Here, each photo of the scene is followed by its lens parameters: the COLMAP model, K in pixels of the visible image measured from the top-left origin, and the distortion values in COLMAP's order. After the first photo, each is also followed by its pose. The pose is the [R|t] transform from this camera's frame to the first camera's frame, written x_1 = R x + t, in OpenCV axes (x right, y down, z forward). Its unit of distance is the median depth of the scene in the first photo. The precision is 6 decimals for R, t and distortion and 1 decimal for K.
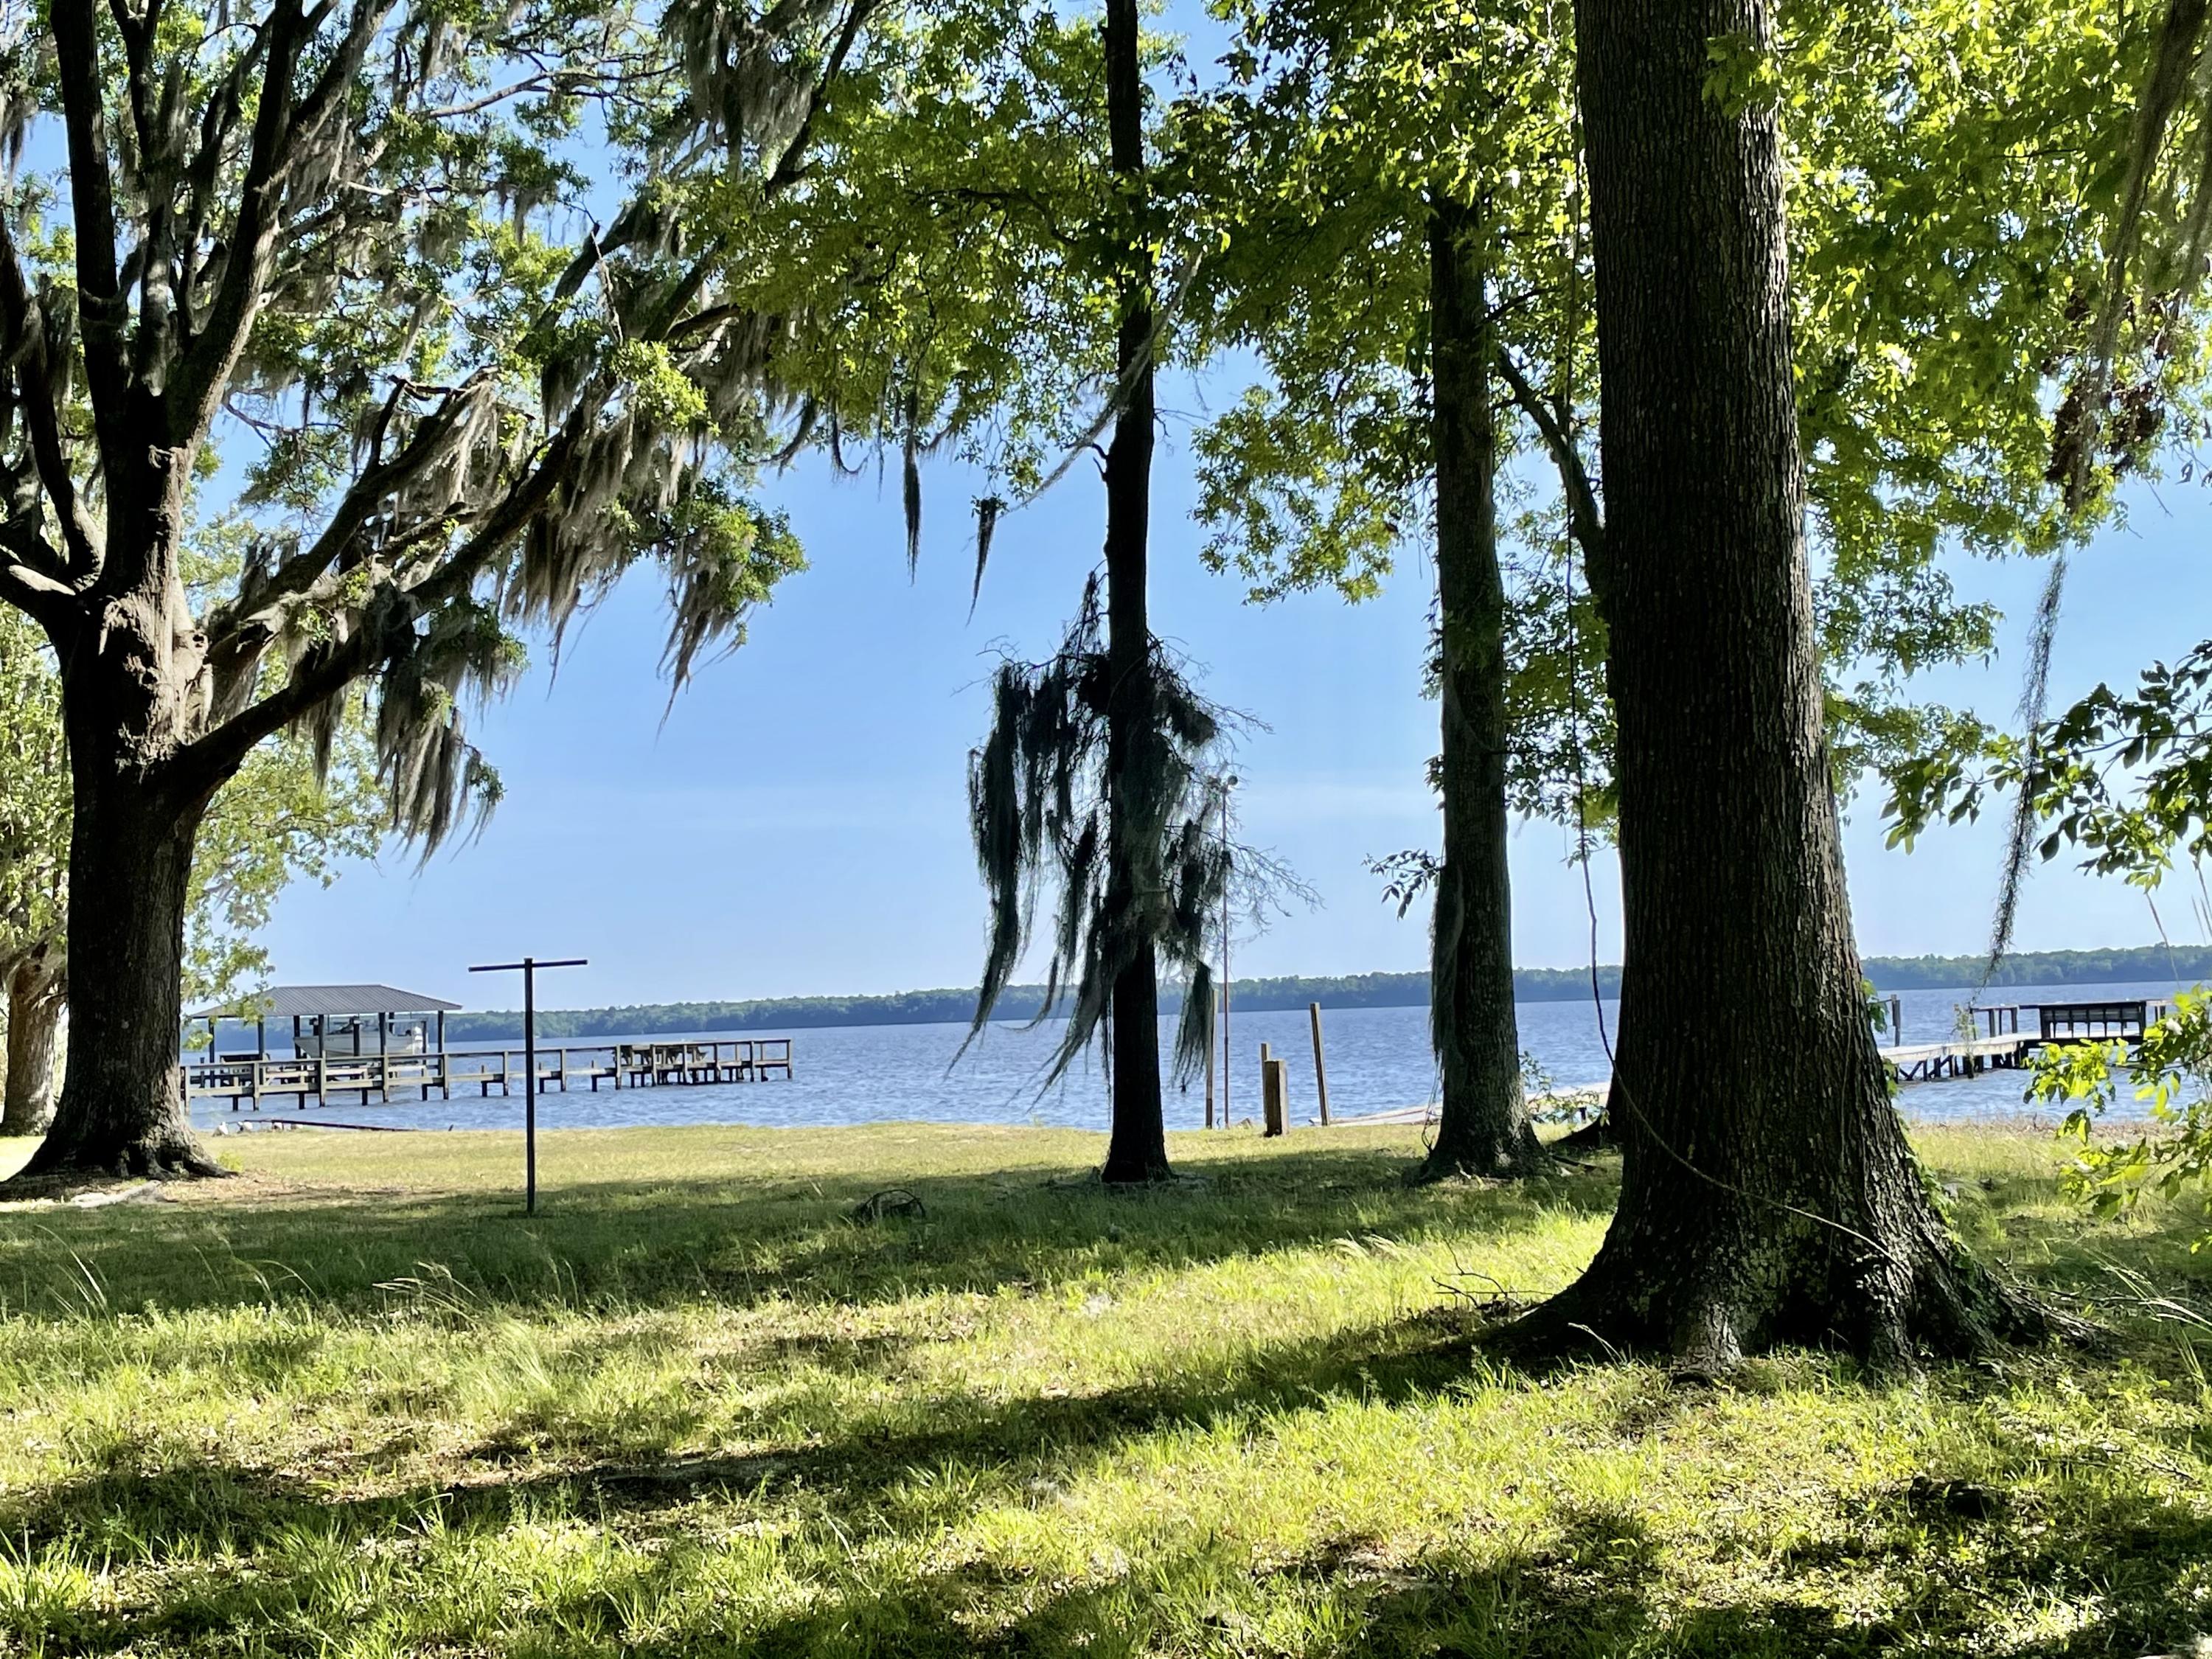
lens RADIAL K [[2837.4, 0, 1106.1], [0, 2837.4, 830.3], [0, 0, 1]] dist [0.055419, 0.000000]
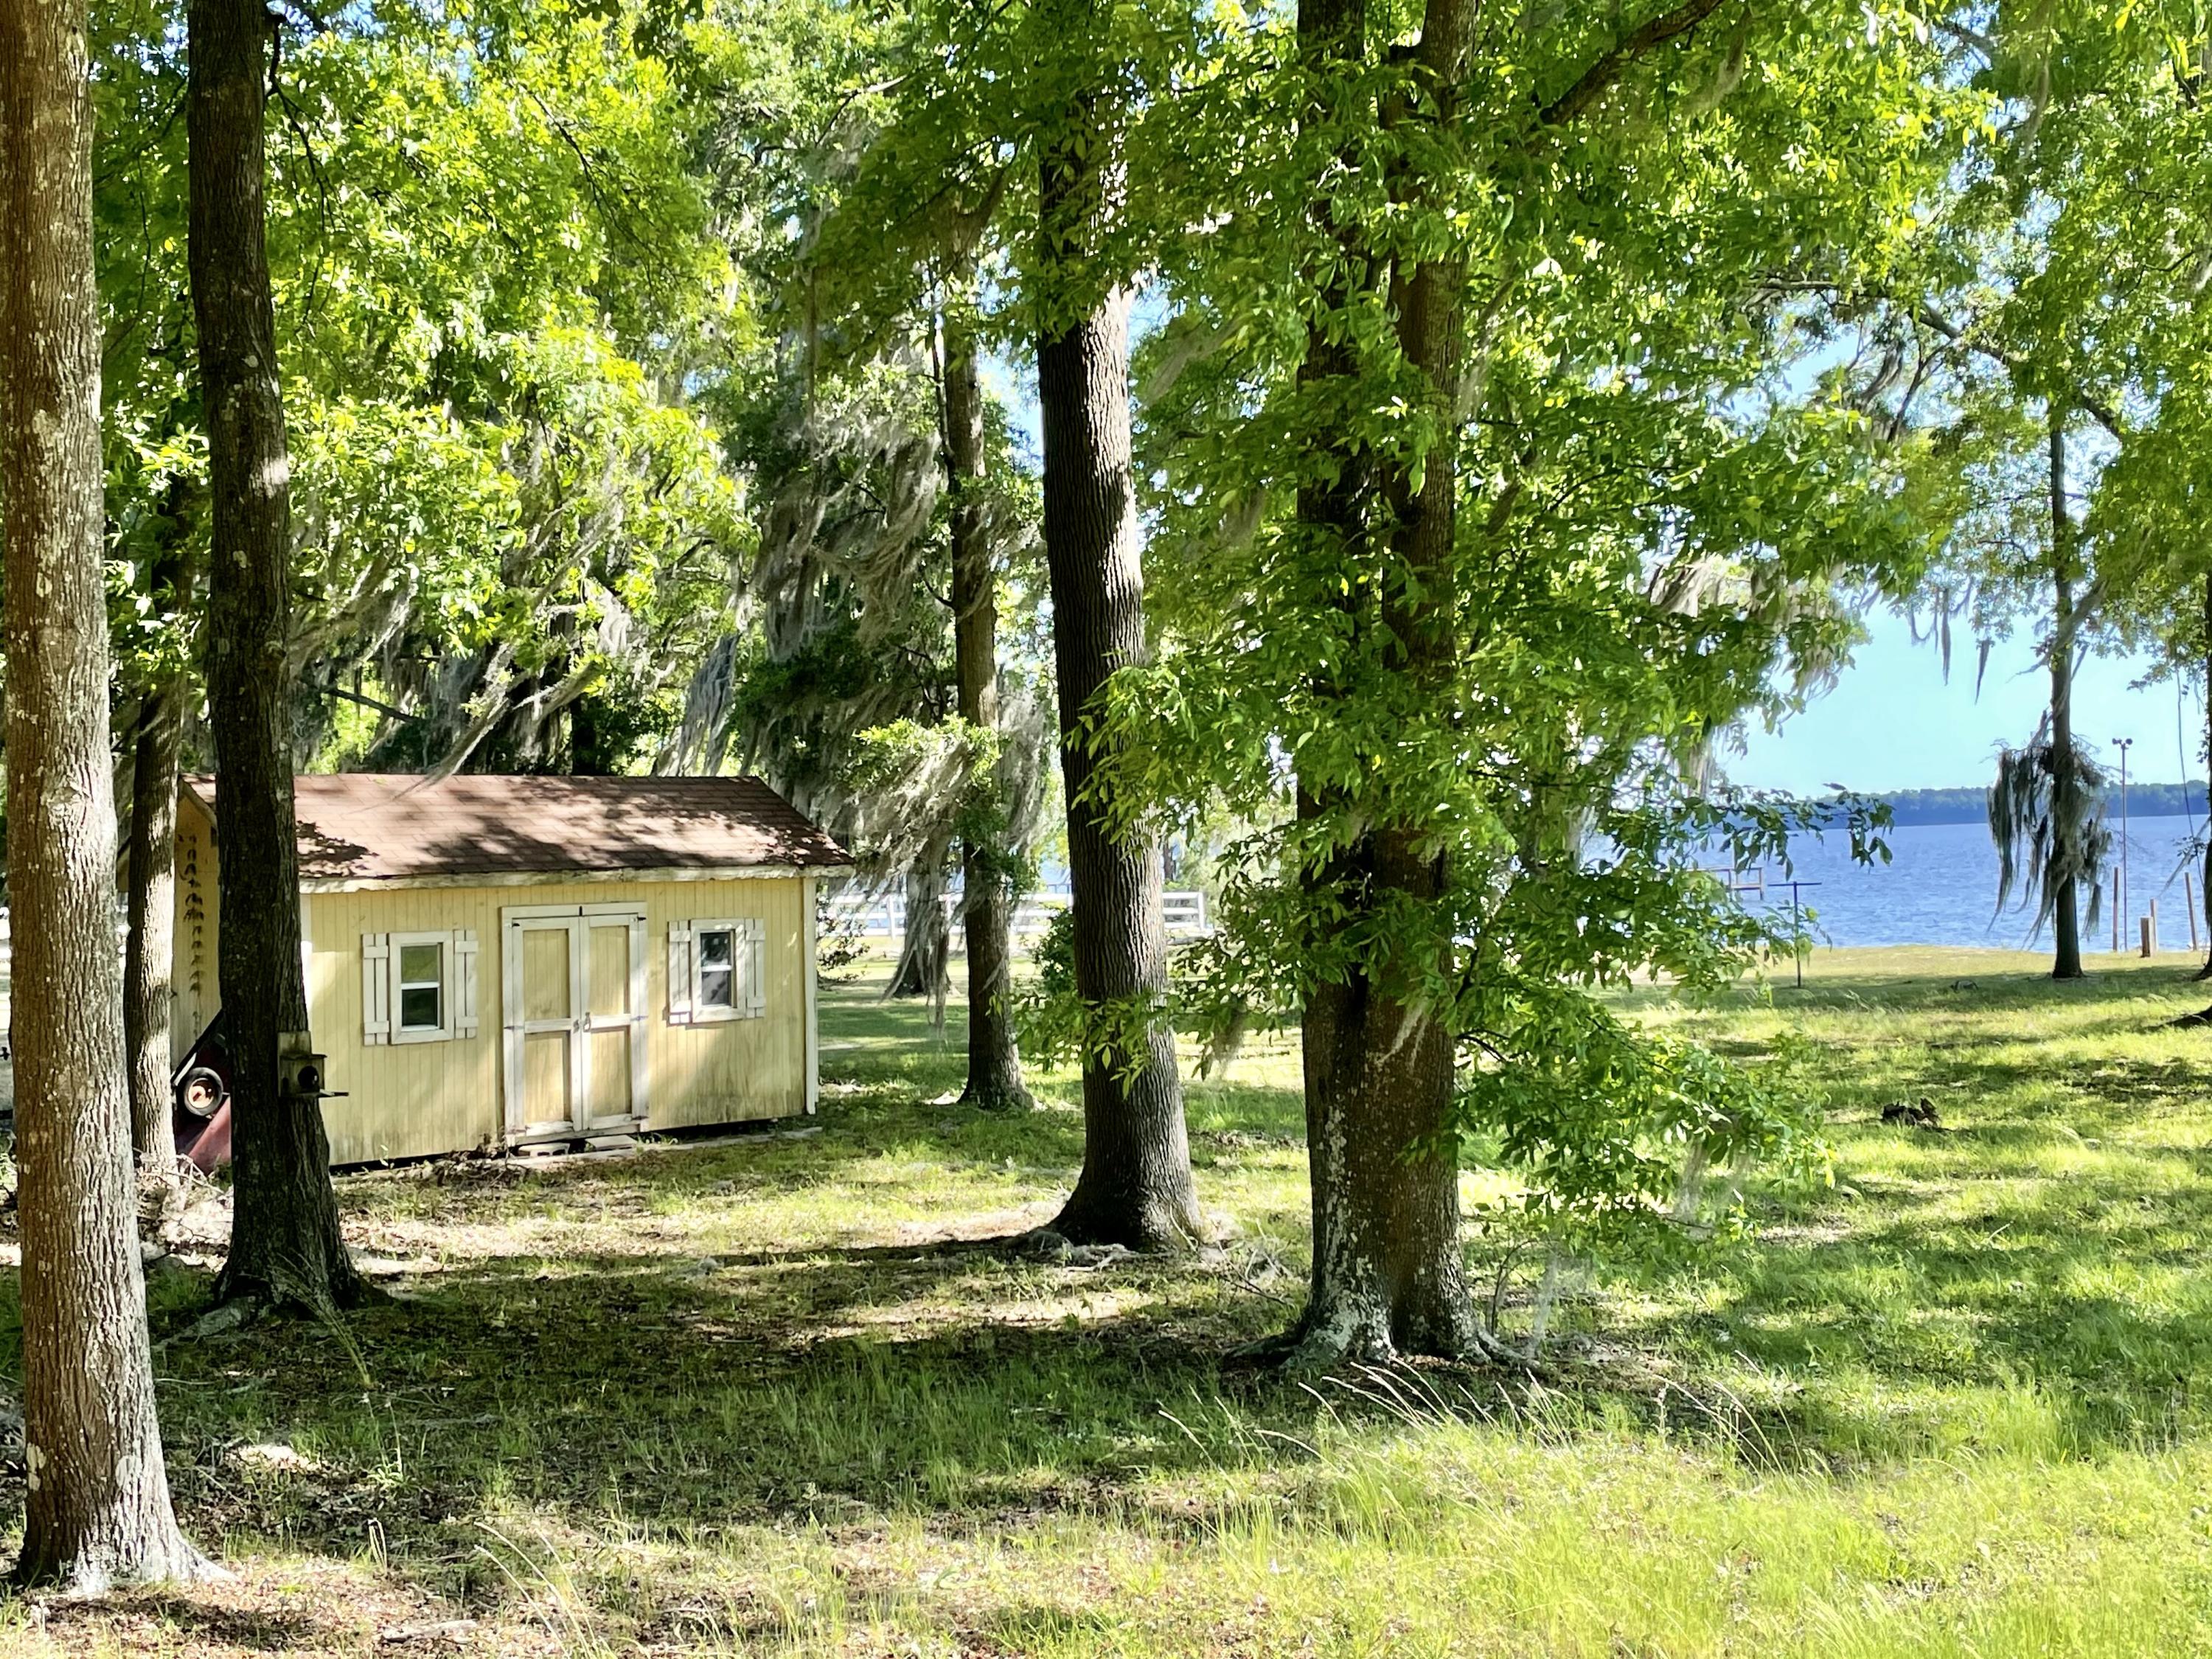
lens RADIAL K [[2837.4, 0, 1112.8], [0, 2837.4, 827.0], [0, 0, 1]] dist [0.055419, 0.000000]
pose [[0.951284, -0.007374, -0.308226, -0.010880], [0.027946, 0.997661, 0.062383, -0.160756], [0.307045, -0.067957, 0.949265, -1.397171]]
